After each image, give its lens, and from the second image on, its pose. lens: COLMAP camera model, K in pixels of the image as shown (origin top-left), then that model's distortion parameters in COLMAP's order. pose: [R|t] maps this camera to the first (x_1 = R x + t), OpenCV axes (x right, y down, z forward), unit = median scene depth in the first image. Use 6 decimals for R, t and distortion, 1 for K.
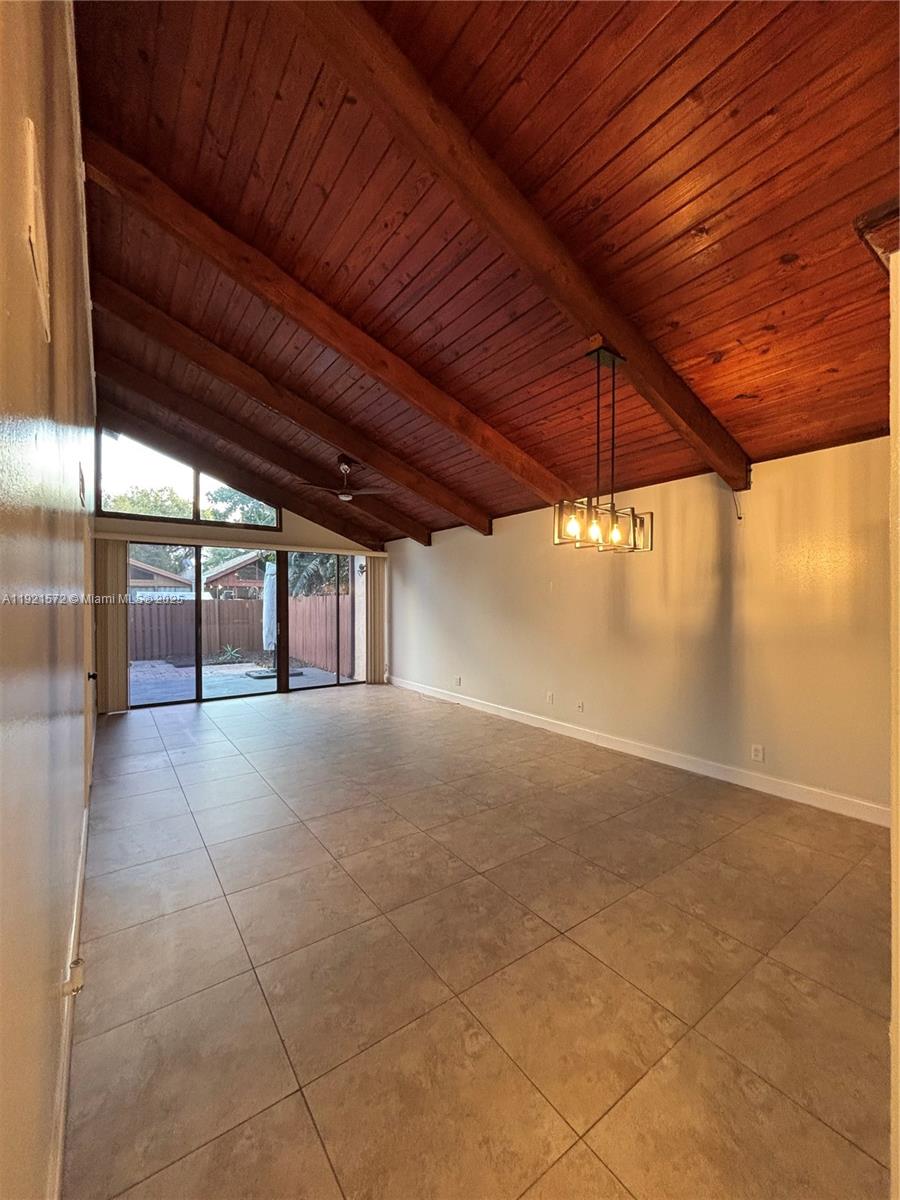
lens RADIAL K [[484.4, 0, 446.4], [0, 484.4, 602.0], [0, 0, 1]] dist [0.001923, -0.000461]
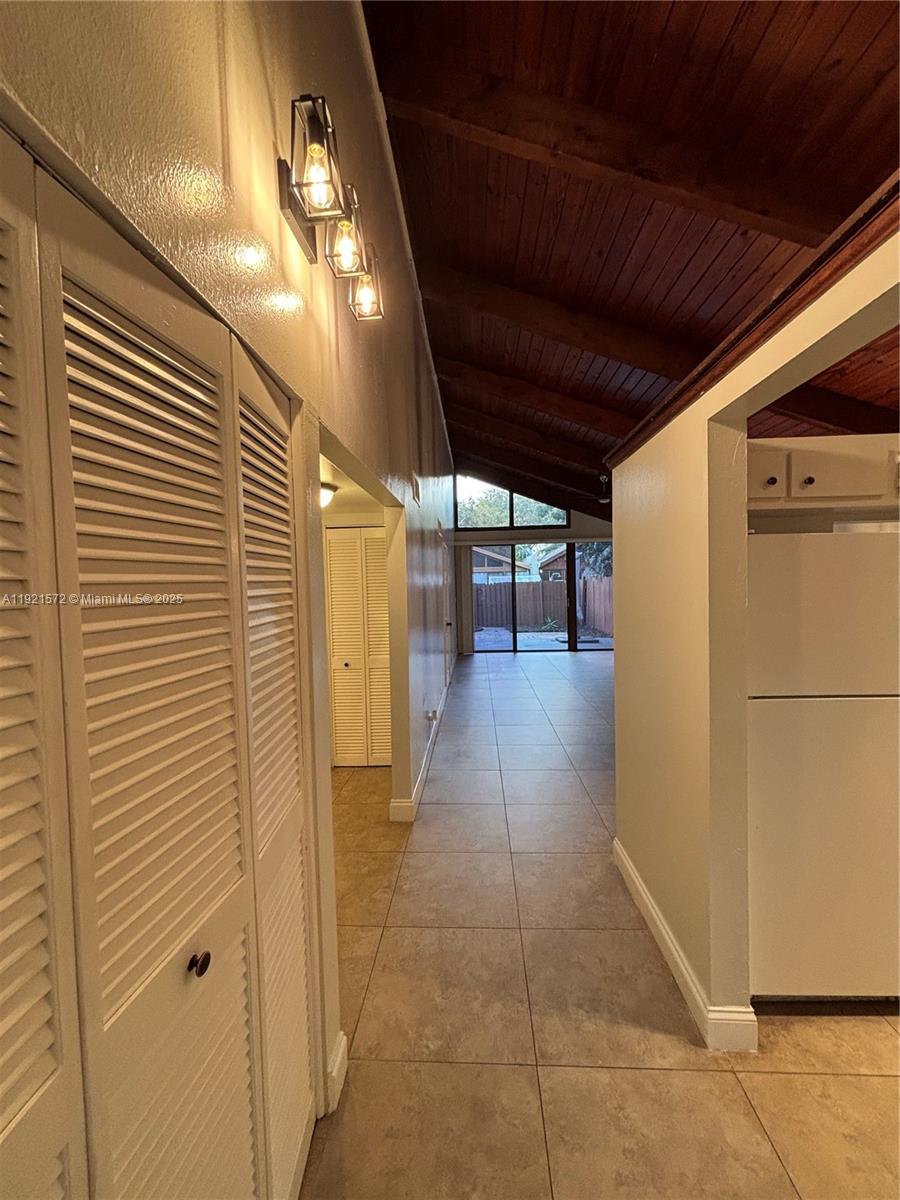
lens RADIAL K [[484.4, 0, 451.0], [0, 484.4, 600.5], [0, 0, 1]] dist [0.001923, -0.000461]
pose [[0.784186, 0.002194, -0.620522, 0.242133], [0.021326, 0.999308, 0.030484, 0.002589], [0.620159, -0.037138, 0.783597, -0.252756]]
